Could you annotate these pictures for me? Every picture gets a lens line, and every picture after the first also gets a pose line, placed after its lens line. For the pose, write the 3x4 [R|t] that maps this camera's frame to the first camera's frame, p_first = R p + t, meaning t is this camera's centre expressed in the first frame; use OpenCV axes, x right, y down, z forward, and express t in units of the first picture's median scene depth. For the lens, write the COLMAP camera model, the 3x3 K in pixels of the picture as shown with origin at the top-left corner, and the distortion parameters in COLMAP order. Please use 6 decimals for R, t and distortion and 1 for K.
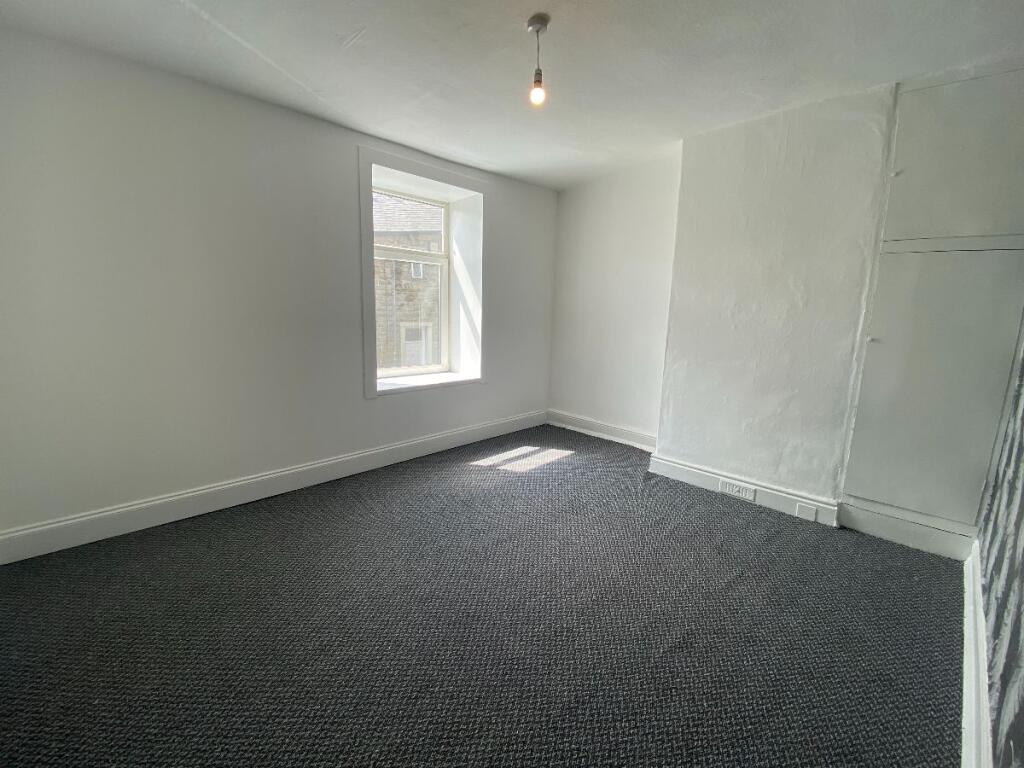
lens RADIAL K [[418.1, 0, 509.5], [0, 418.1, 379.7], [0, 0, 1]] dist [-0.002449, -0.000421]
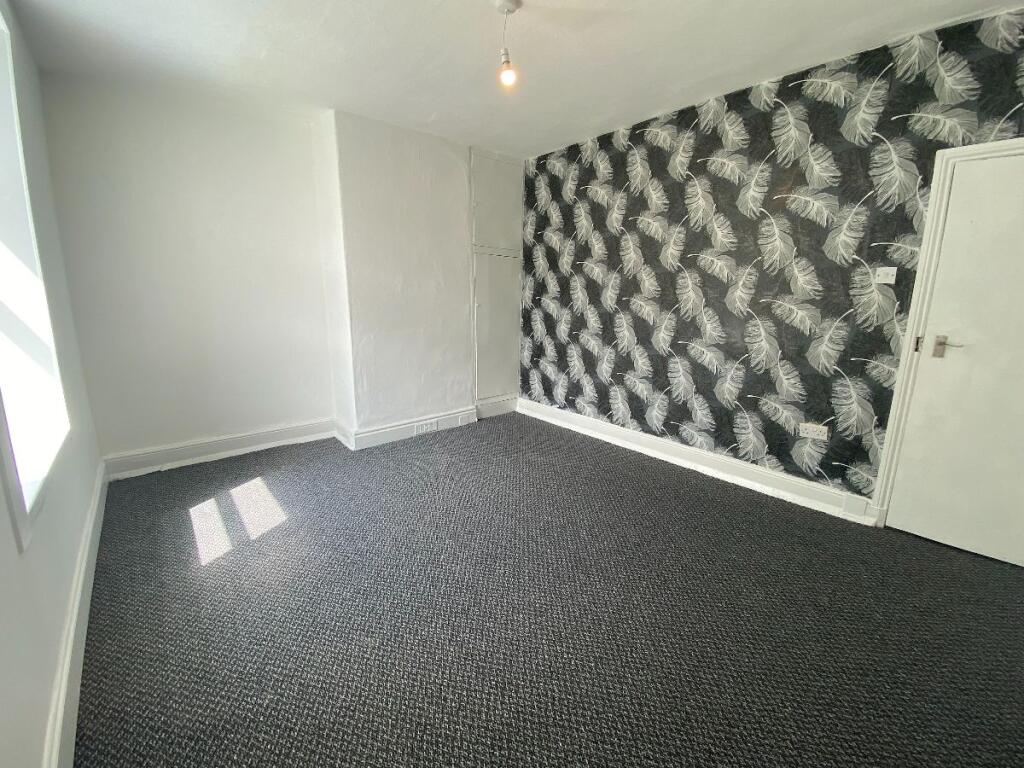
lens RADIAL K [[418.1, 0, 509.7], [0, 418.1, 383.9], [0, 0, 1]] dist [-0.002449, -0.000421]
pose [[0.033622, -0.220089, 0.974900, -0.677728], [0.151188, 0.965346, 0.212718, -0.102214], [-0.987933, 0.140241, 0.065731, 0.645593]]
